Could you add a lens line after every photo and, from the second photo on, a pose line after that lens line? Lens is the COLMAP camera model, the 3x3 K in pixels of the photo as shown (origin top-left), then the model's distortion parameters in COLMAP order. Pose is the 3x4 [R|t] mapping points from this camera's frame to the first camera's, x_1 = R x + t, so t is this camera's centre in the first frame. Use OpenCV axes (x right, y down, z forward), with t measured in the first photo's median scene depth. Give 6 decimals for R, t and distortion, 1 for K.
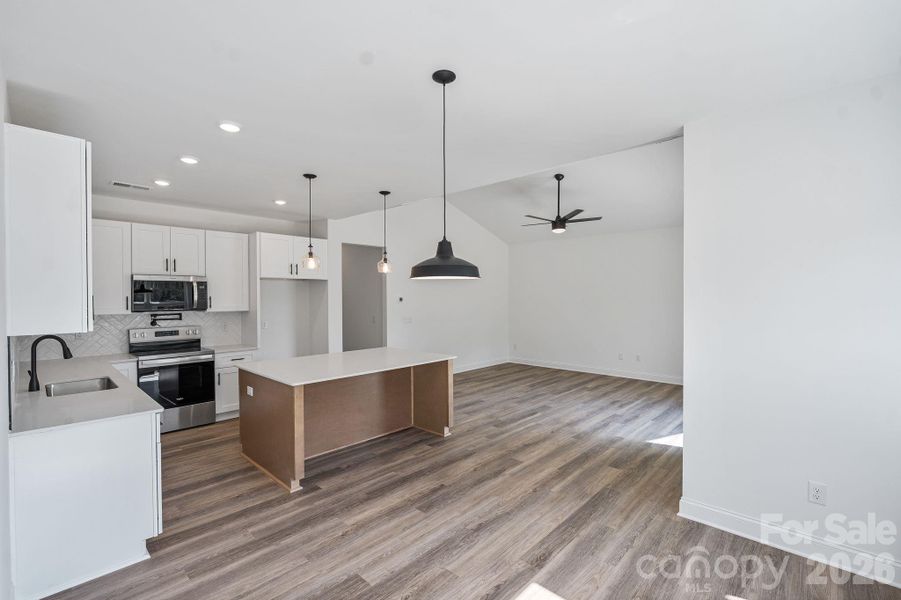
lens RADIAL K [[406.2, 0, 442.7], [0, 406.2, 299.7], [0, 0, 1]] dist [-0.000154, 0.000135]
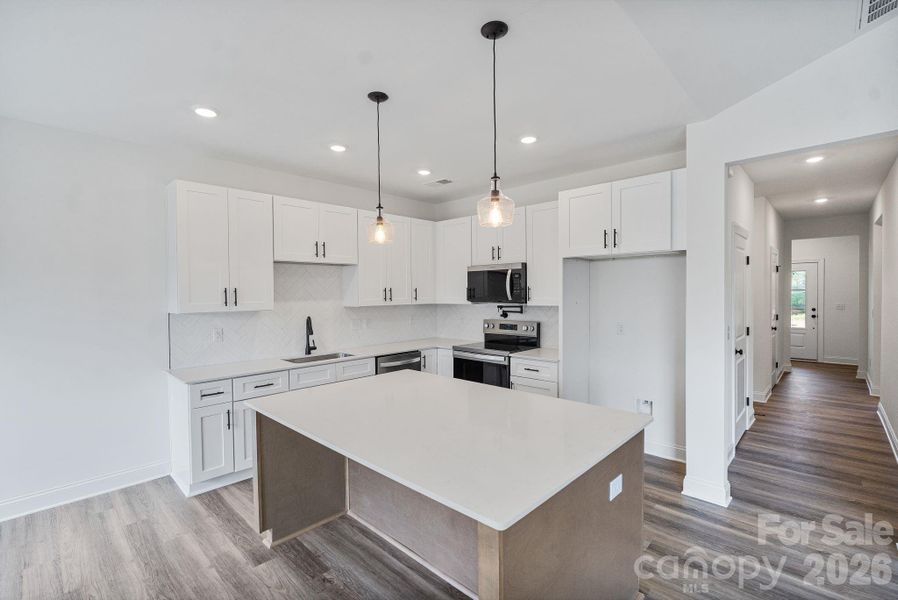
lens RADIAL K [[404.9, 0, 441.2], [0, 404.9, 299.7], [0, 0, 1]] dist [-0.000154, 0.000135]
pose [[0.003645, 0.021955, -0.999752, 0.243717], [-0.000376, 0.999759, 0.021954, 0.000499], [0.999993, 0.000296, 0.003652, 0.848453]]
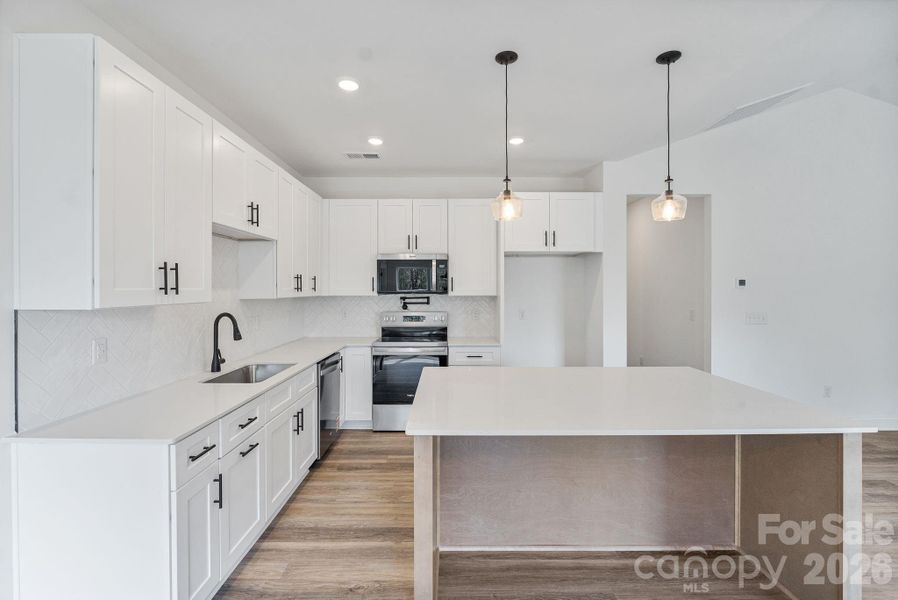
lens RADIAL K [[404.5, 0, 449.5], [0, 404.5, 291.7], [0, 0, 1]] dist [-0.002220, -0.000279]
pose [[0.700058, 0.008570, -0.714034, 0.020695], [-0.008672, 0.999956, 0.003499, 0.019297], [0.714033, 0.003743, 0.700102, 0.425507]]
